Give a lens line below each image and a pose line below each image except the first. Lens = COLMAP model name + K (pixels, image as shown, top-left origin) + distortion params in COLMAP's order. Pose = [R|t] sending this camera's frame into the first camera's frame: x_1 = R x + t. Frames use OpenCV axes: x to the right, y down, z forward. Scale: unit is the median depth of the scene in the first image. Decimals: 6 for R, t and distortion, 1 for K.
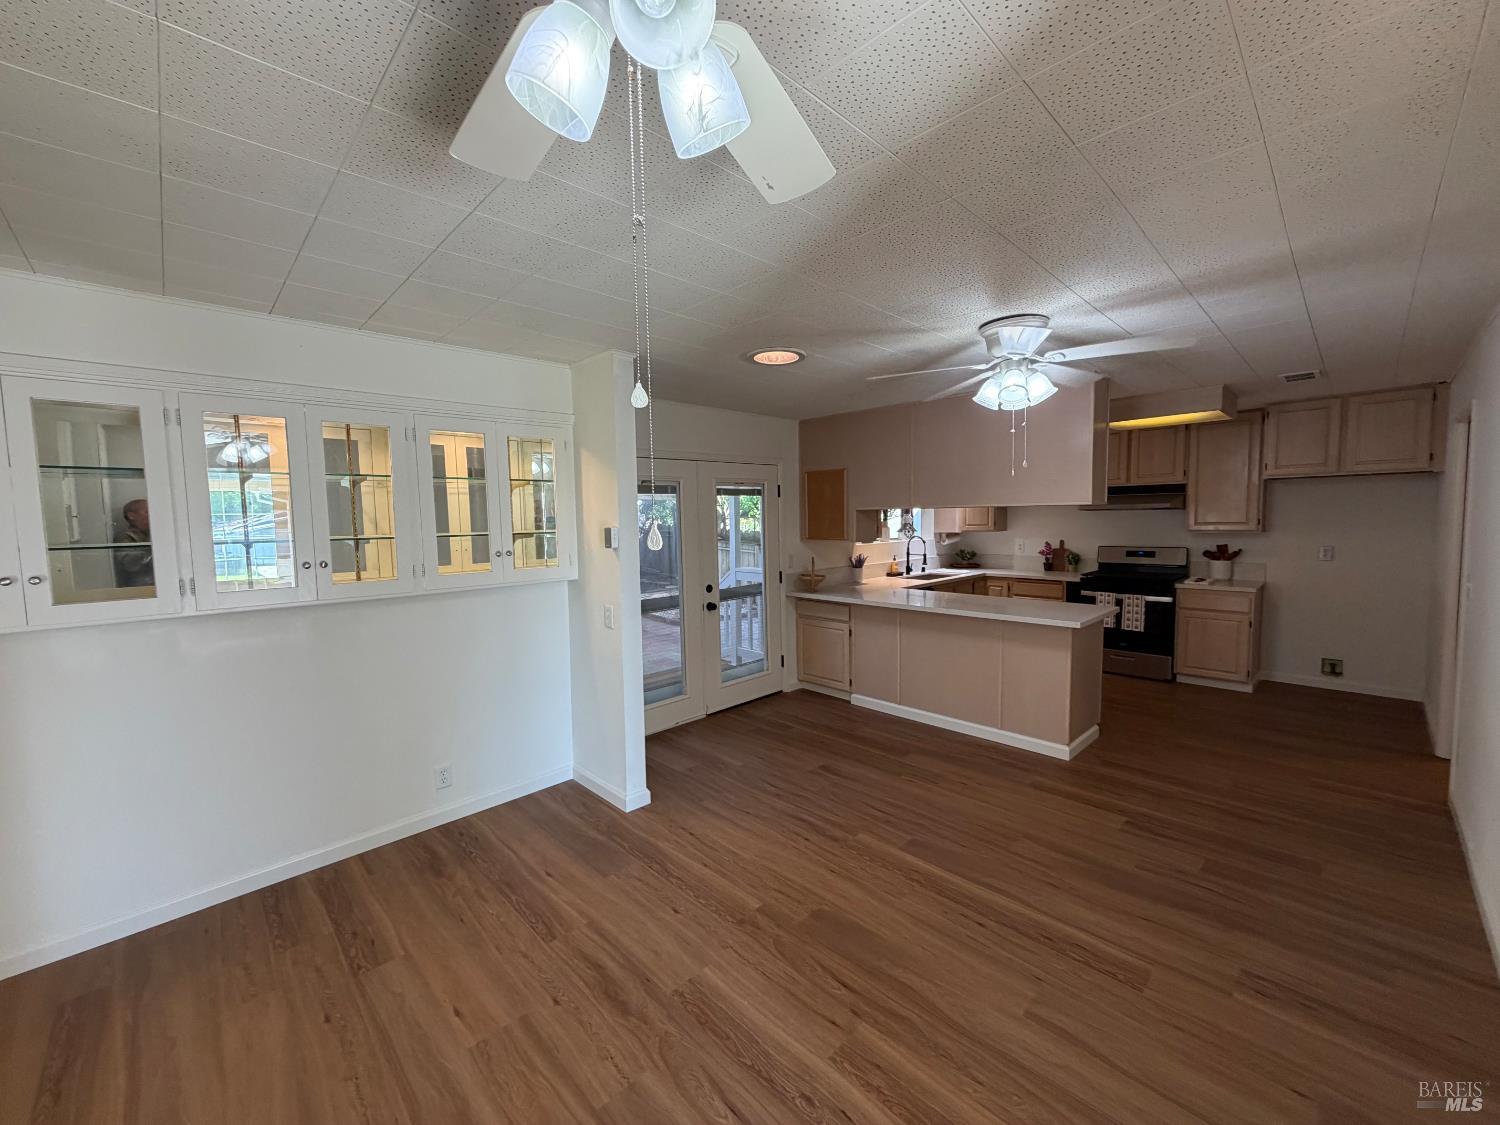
lens RADIAL K [[597.6, 0, 745.9], [0, 597.6, 561.2], [0, 0, 1]] dist [0.000700, -0.000438]
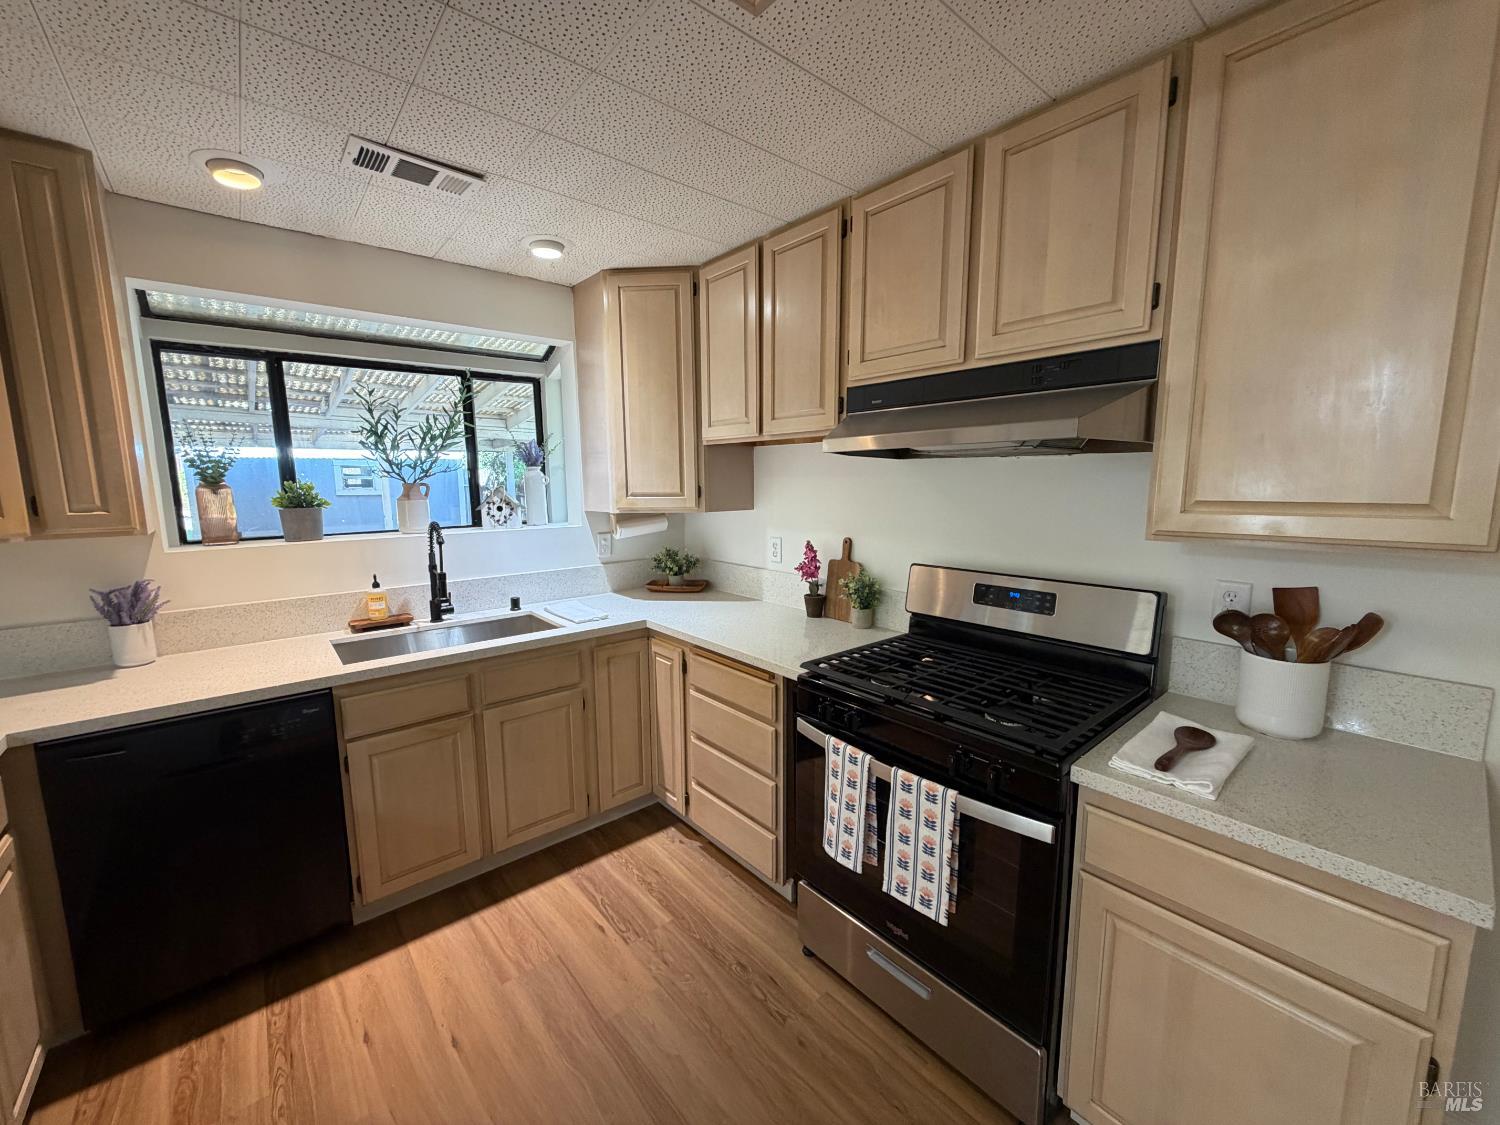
lens RADIAL K [[597.6, 0, 746.8], [0, 597.6, 561.4], [0, 0, 1]] dist [0.000700, -0.000438]
pose [[0.997944, 0.019073, -0.061185, 0.586961], [-0.015225, 0.997913, 0.062752, -0.052619], [0.062254, -0.061692, 0.996152, 0.742803]]
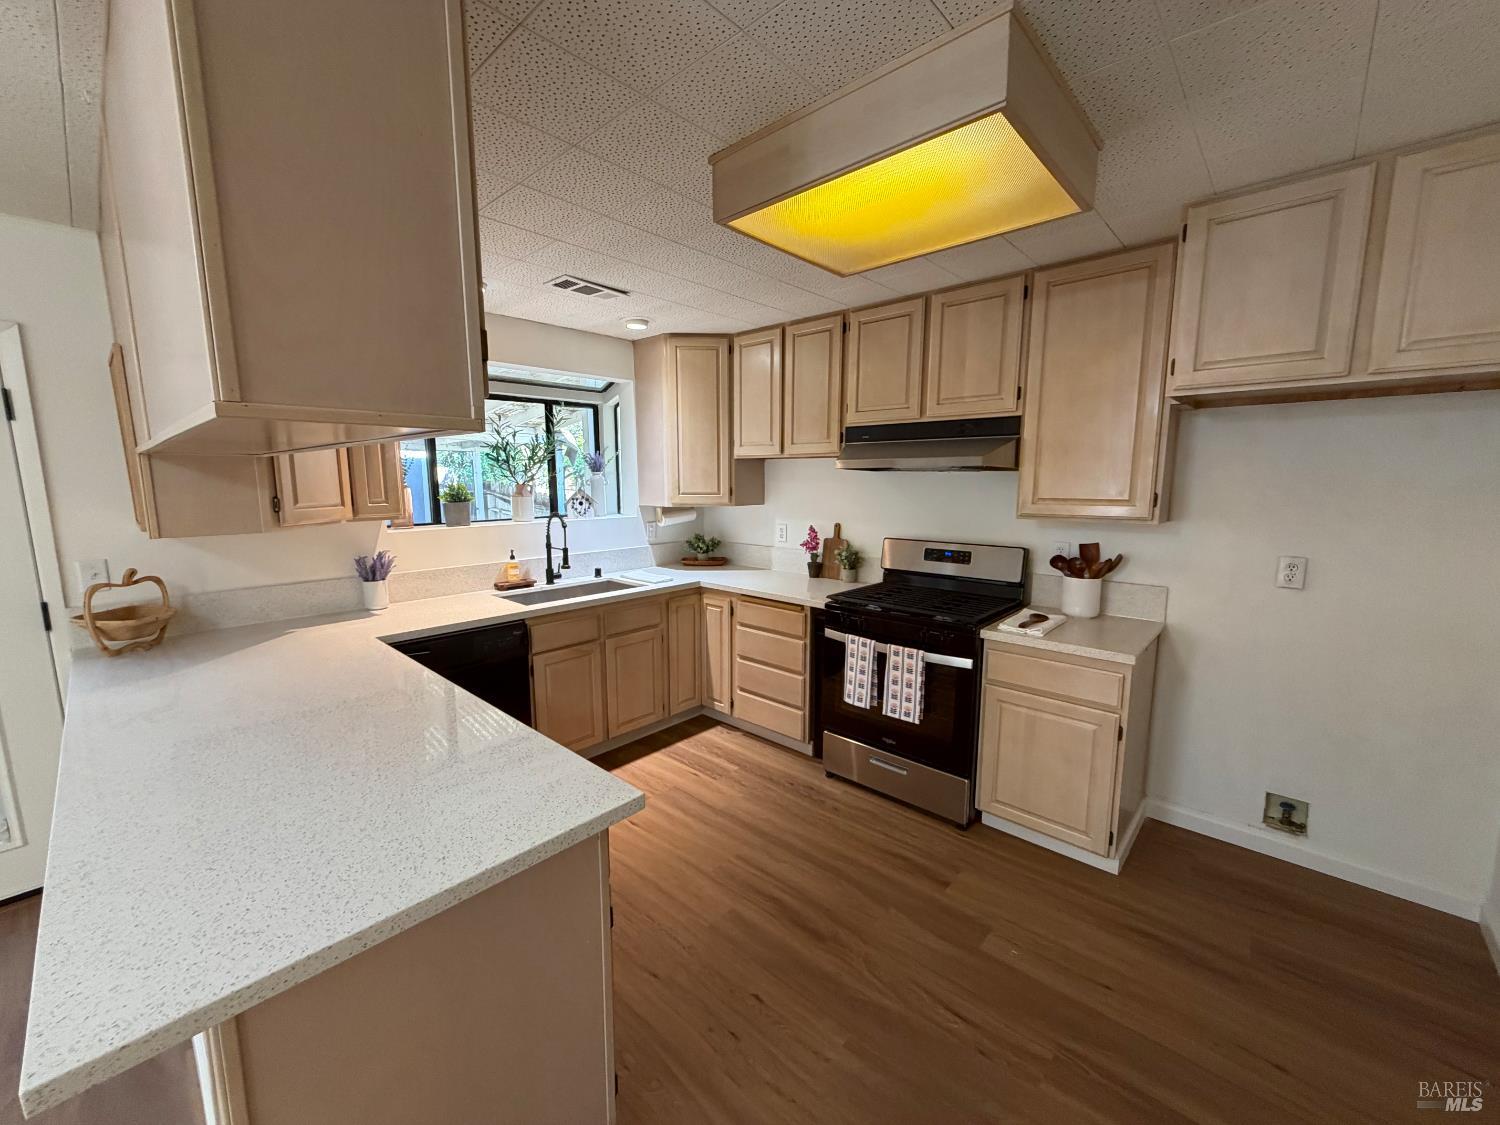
lens RADIAL K [[597.6, 0, 748.0], [0, 597.6, 561.0], [0, 0, 1]] dist [0.000700, -0.000438]
pose [[0.997803, 0.008267, 0.065732, 0.490462], [-0.012470, 0.997886, 0.063788, -0.042185], [-0.065066, -0.064468, 0.995796, 0.533473]]
